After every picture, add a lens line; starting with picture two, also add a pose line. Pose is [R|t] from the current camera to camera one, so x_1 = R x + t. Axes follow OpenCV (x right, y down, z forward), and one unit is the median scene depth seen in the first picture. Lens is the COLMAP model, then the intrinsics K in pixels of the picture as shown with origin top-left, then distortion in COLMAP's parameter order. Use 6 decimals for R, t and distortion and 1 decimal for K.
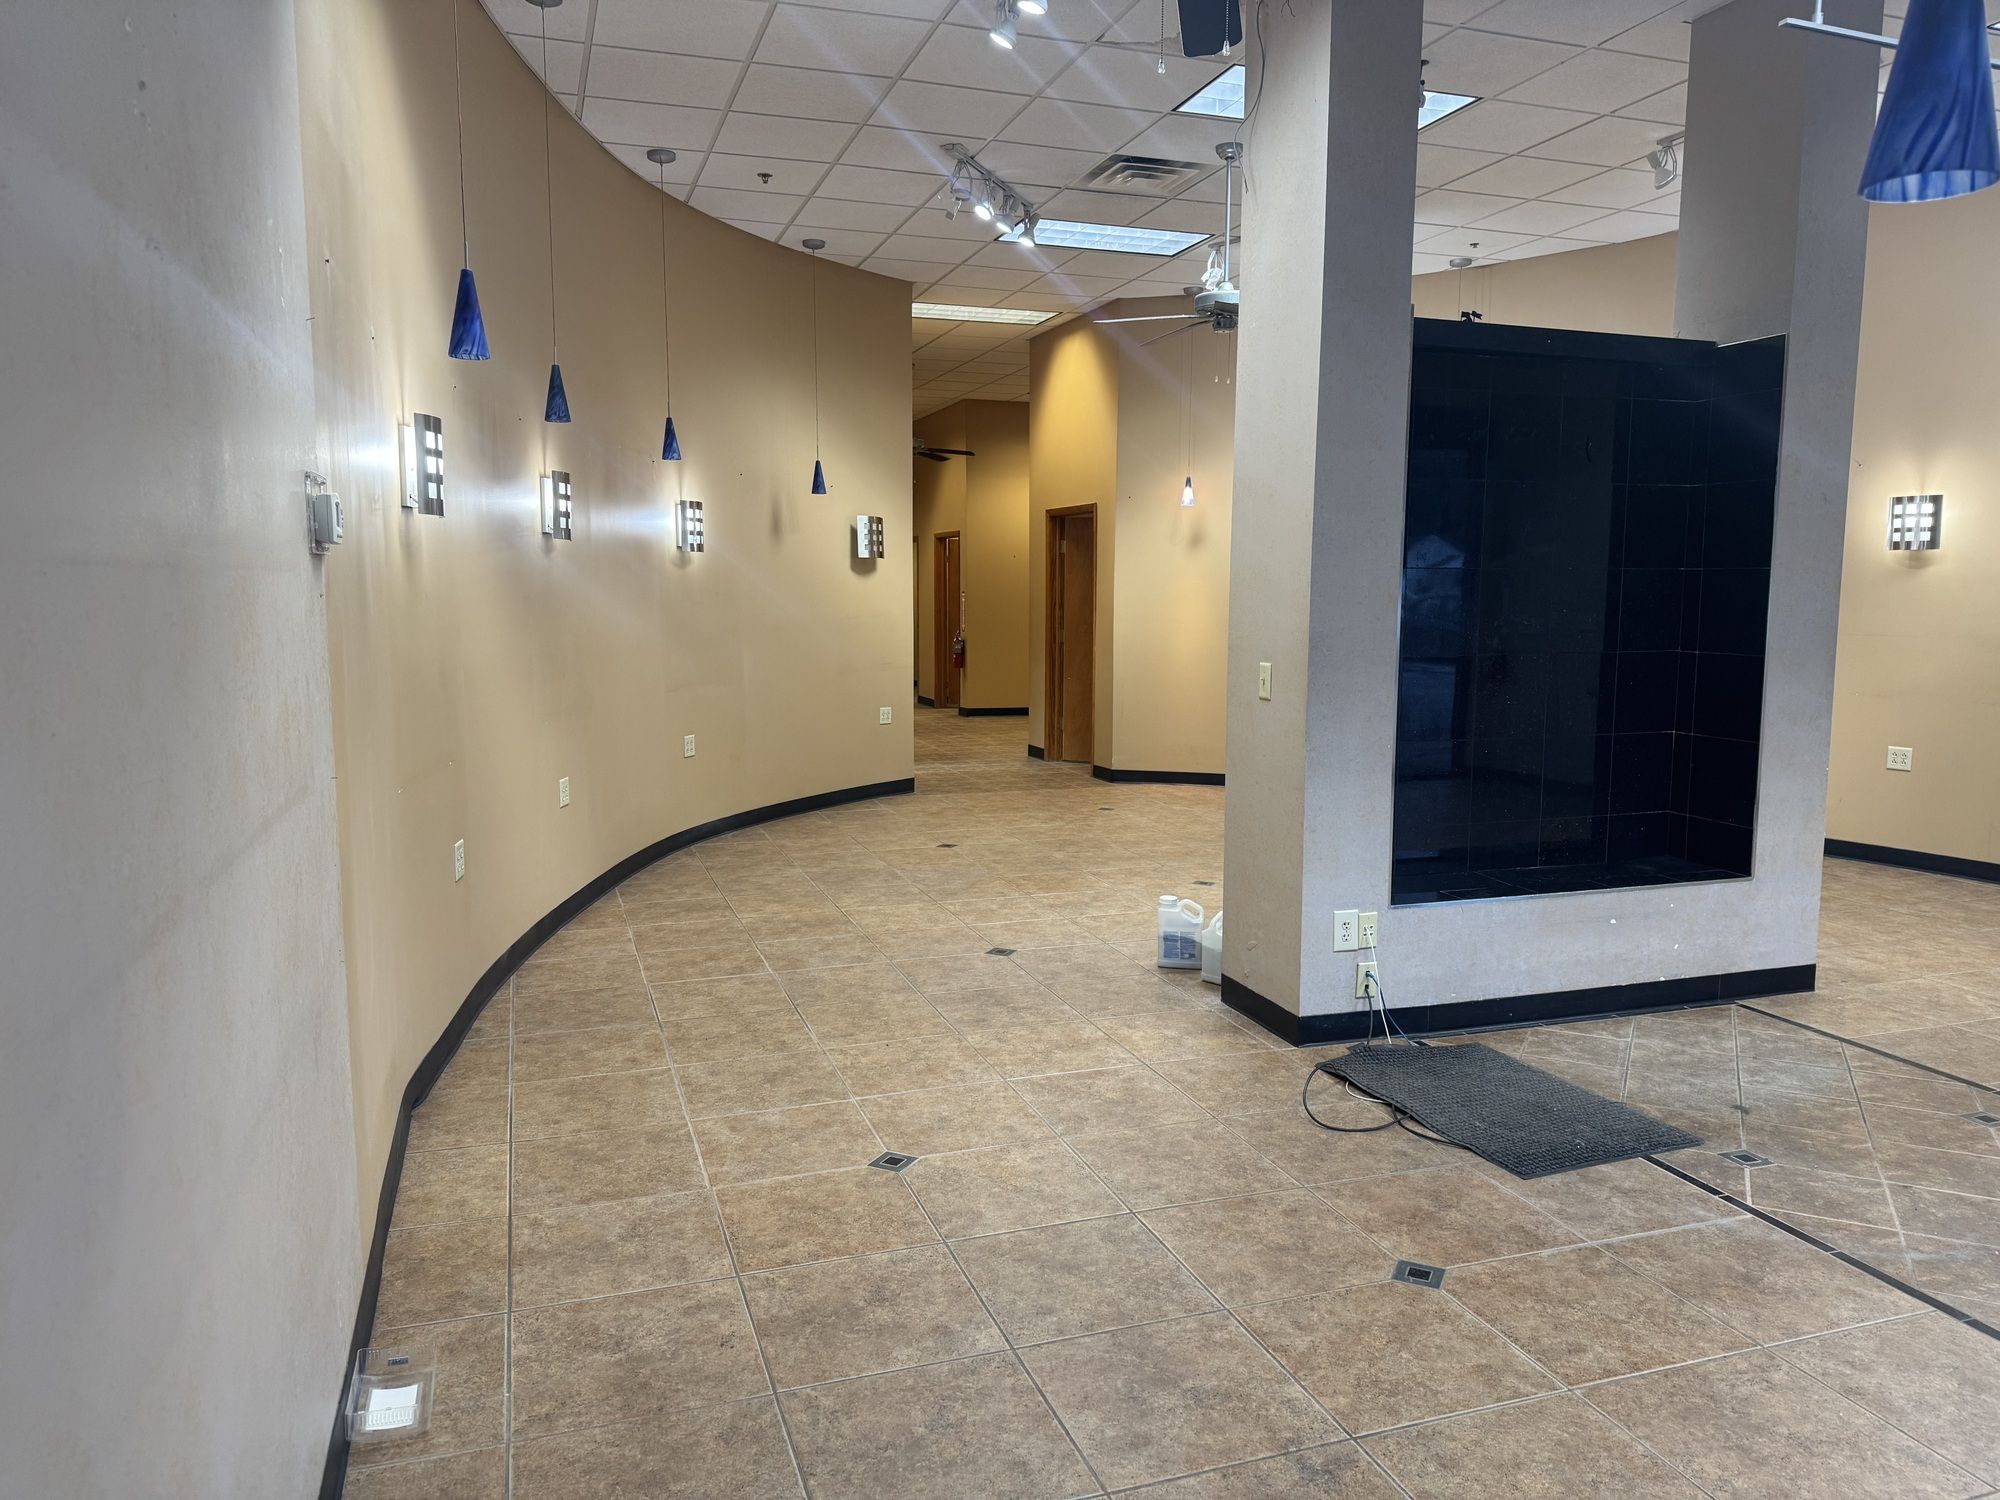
lens RADIAL K [[1350.0, 0, 956.7], [0, 1350.0, 670.9], [0, 0, 1]] dist [0.060133, -0.059723]
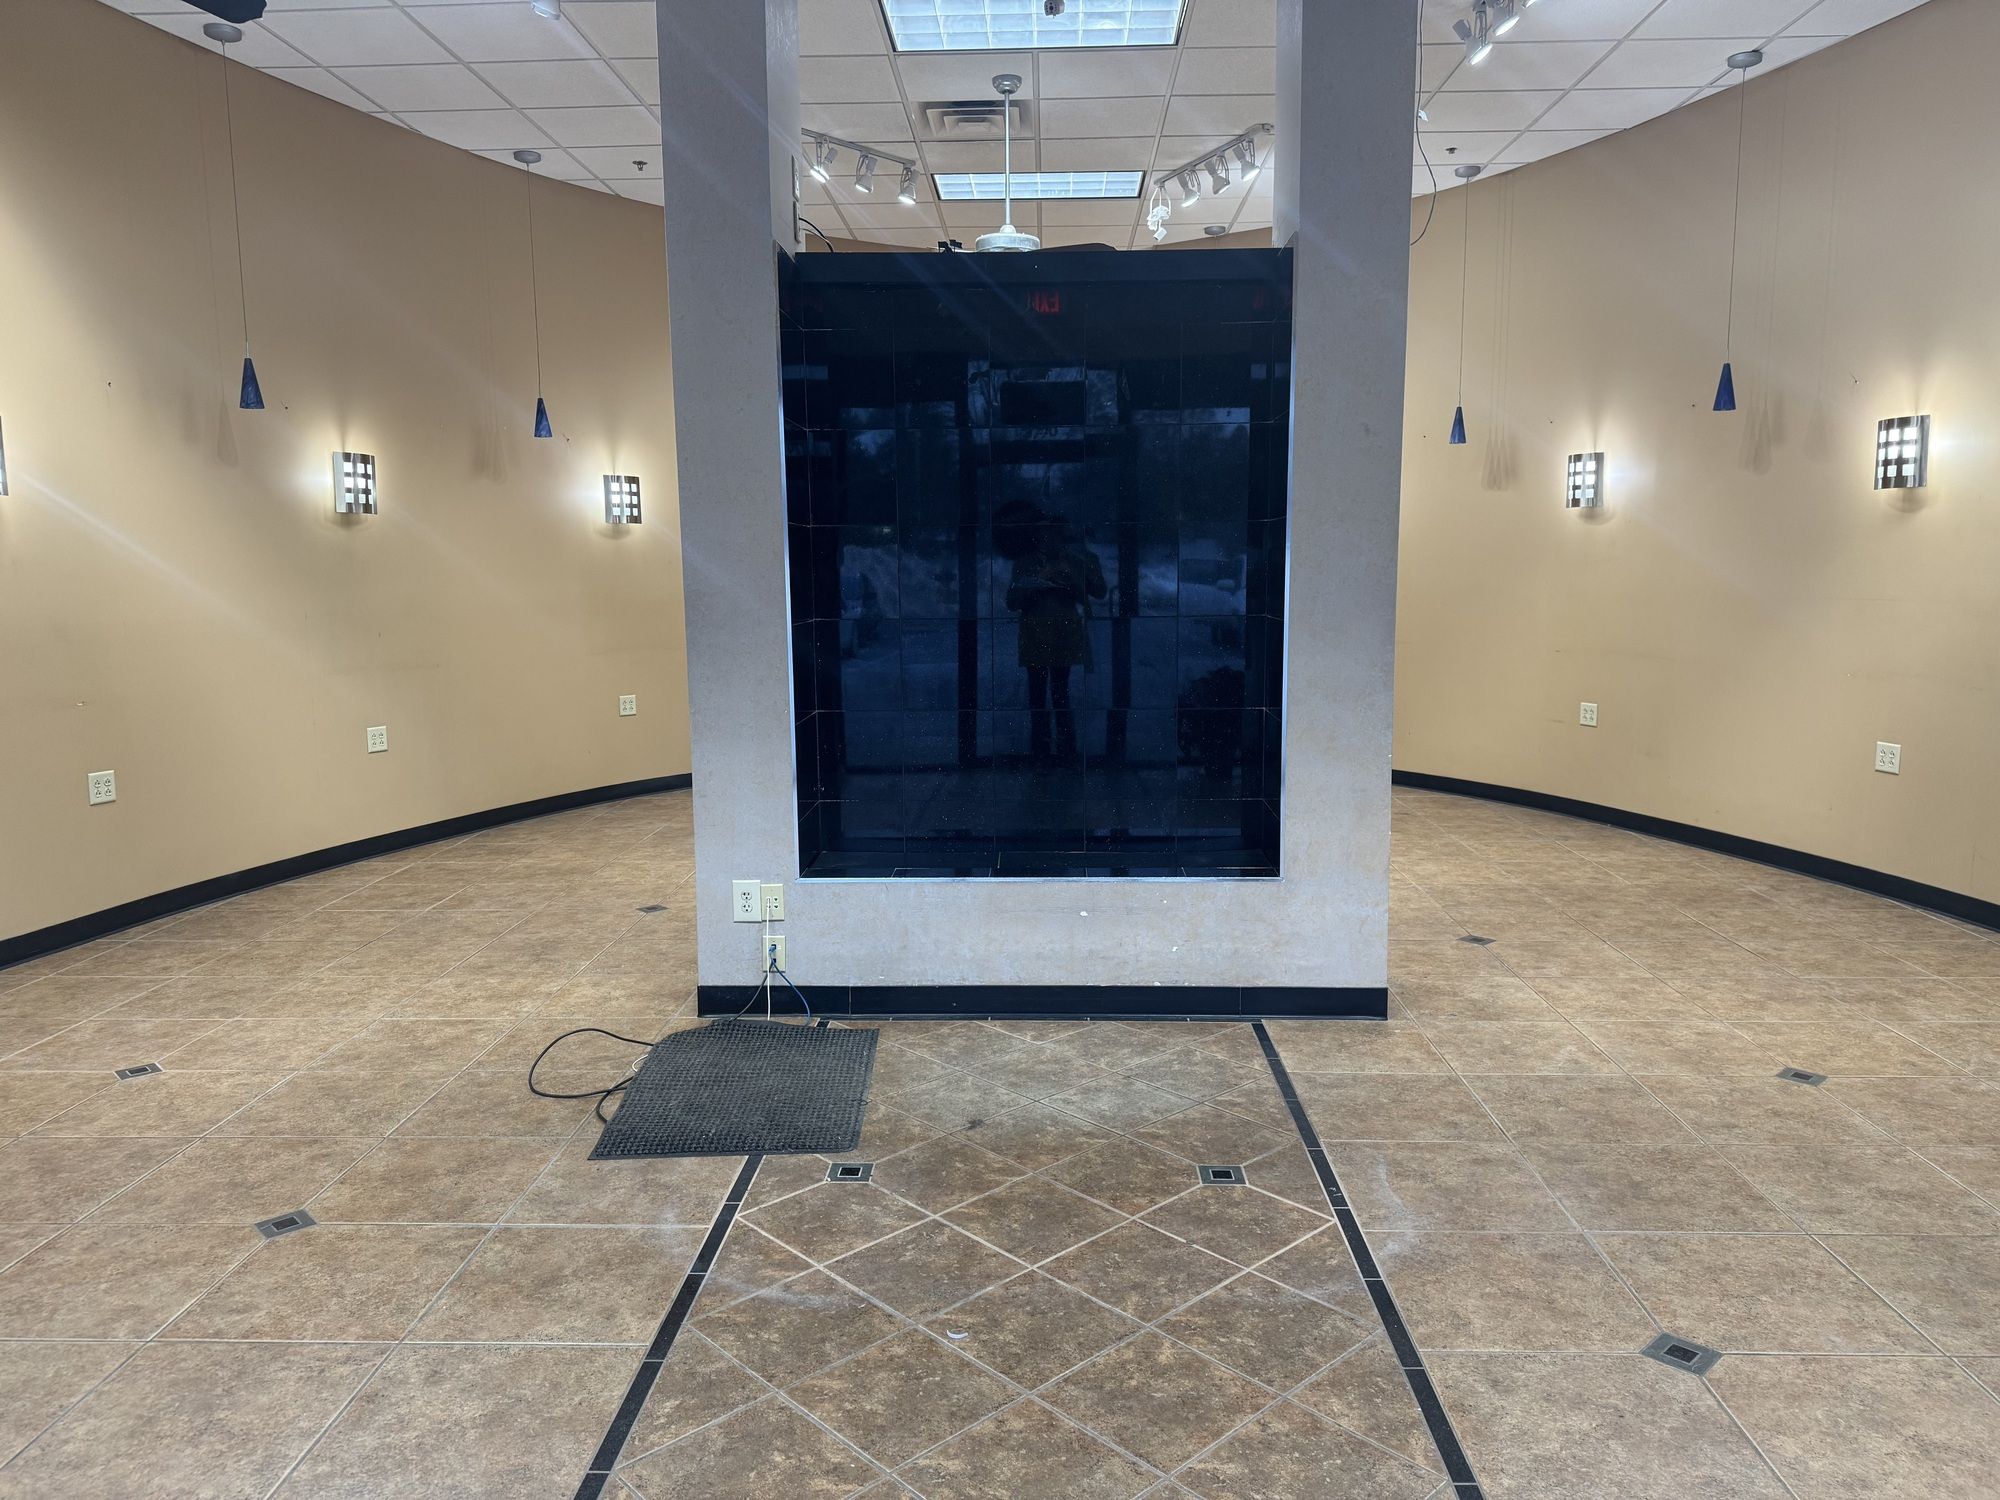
lens RADIAL K [[1350.0, 0, 1014.5], [0, 1350.0, 669.0], [0, 0, 1]] dist [0.060133, -0.059723]
pose [[0.940538, 0.015269, -0.339344, 0.788942], [-0.009991, 0.999801, 0.017295, 0.008689], [0.339540, -0.012877, 0.940503, 0.164886]]
